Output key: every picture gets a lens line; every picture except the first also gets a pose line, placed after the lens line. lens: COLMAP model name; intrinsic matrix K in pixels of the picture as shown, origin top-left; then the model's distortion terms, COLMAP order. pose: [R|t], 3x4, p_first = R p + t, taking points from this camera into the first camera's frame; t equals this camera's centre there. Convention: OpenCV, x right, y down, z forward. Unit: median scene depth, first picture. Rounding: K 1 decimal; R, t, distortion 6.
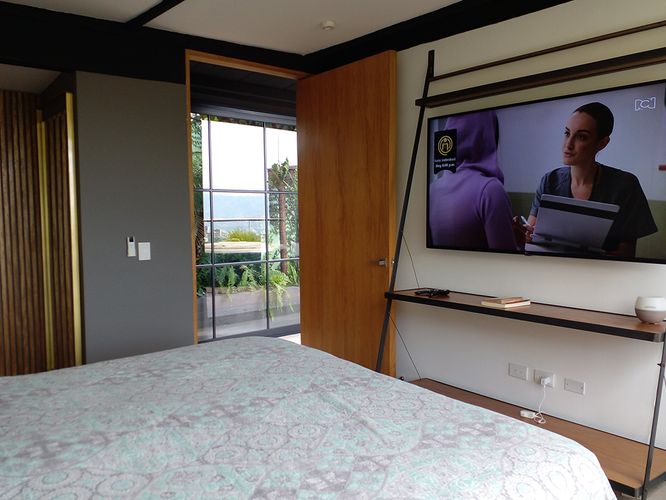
lens RADIAL K [[533.3, 0, 333.0], [0, 533.3, 250.0], [0, 0, 1]] dist [0.104540, -0.143776]
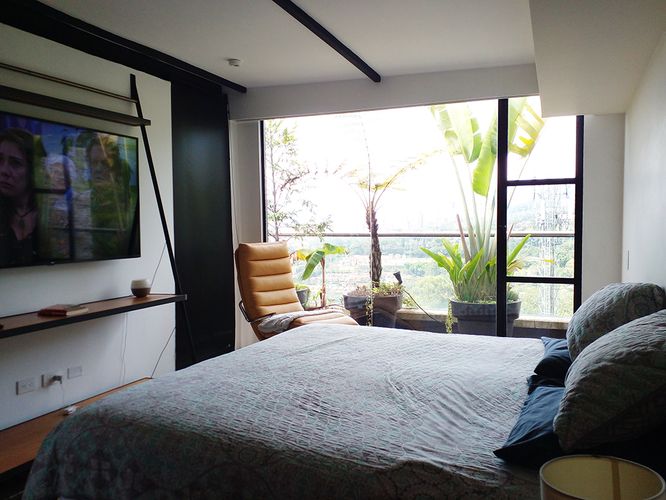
lens RADIAL K [[533.3, 0, 333.0], [0, 533.3, 250.0], [0, 0, 1]] dist [0.104540, -0.143776]
pose [[-0.425057, -0.043924, 0.904100, -1.183110], [0.074812, 0.993700, 0.083450, -0.095763], [-0.902070, 0.103108, -0.419093, 1.347003]]
